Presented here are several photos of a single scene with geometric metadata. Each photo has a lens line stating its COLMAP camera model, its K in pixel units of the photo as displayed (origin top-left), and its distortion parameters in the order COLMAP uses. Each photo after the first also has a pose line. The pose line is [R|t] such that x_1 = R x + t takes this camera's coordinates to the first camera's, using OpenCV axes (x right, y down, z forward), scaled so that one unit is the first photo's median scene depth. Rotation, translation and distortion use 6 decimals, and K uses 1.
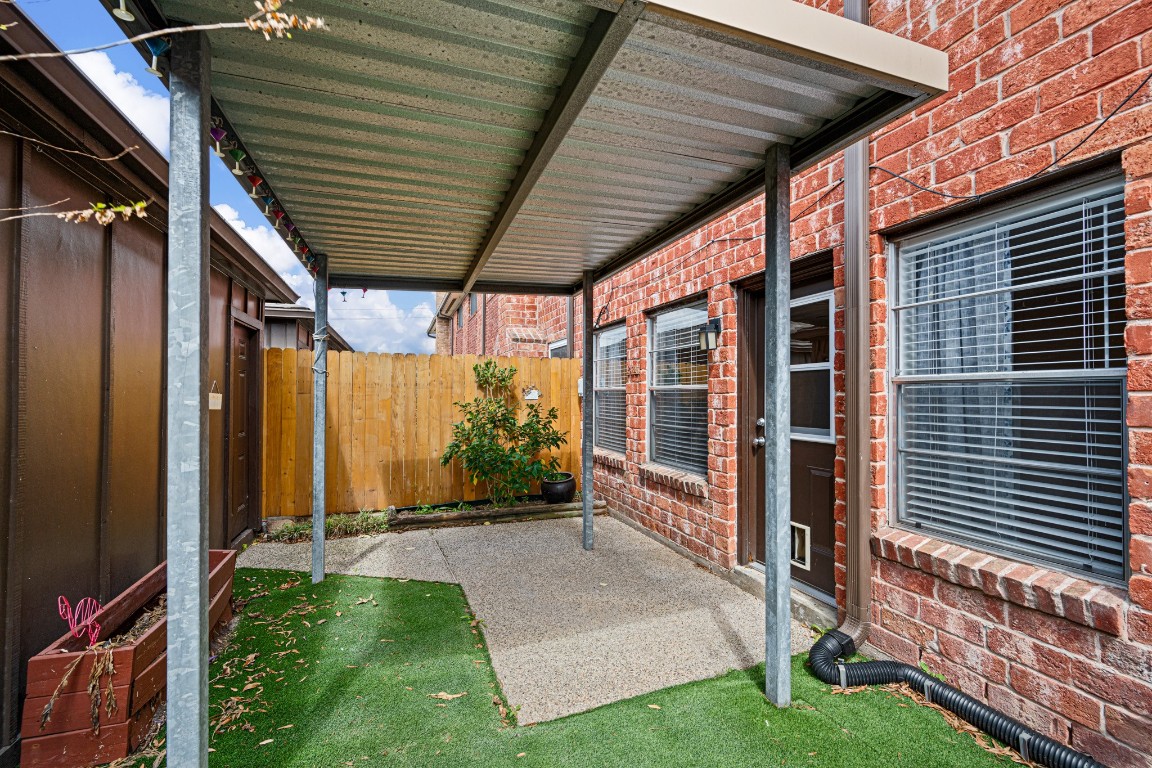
lens RADIAL K [[480.2, 0, 575.7], [0, 480.2, 387.7], [0, 0, 1]] dist [-0.002895, 0.000891]
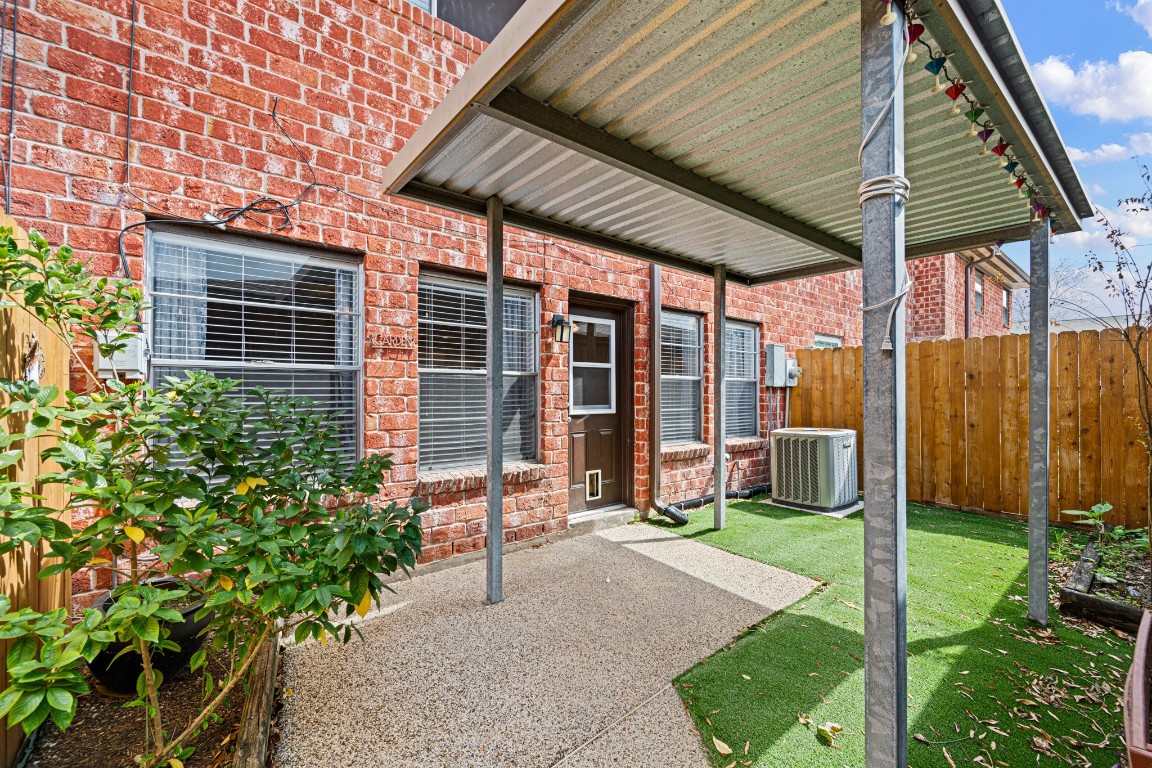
lens RADIAL K [[480.2, 0, 575.0], [0, 480.2, 387.9], [0, 0, 1]] dist [-0.002895, 0.000891]
pose [[-0.325841, 0.007962, 0.945391, -0.800209], [-0.013405, 0.999825, -0.013041, 0.043068], [-0.945330, -0.016922, -0.325677, 1.346230]]
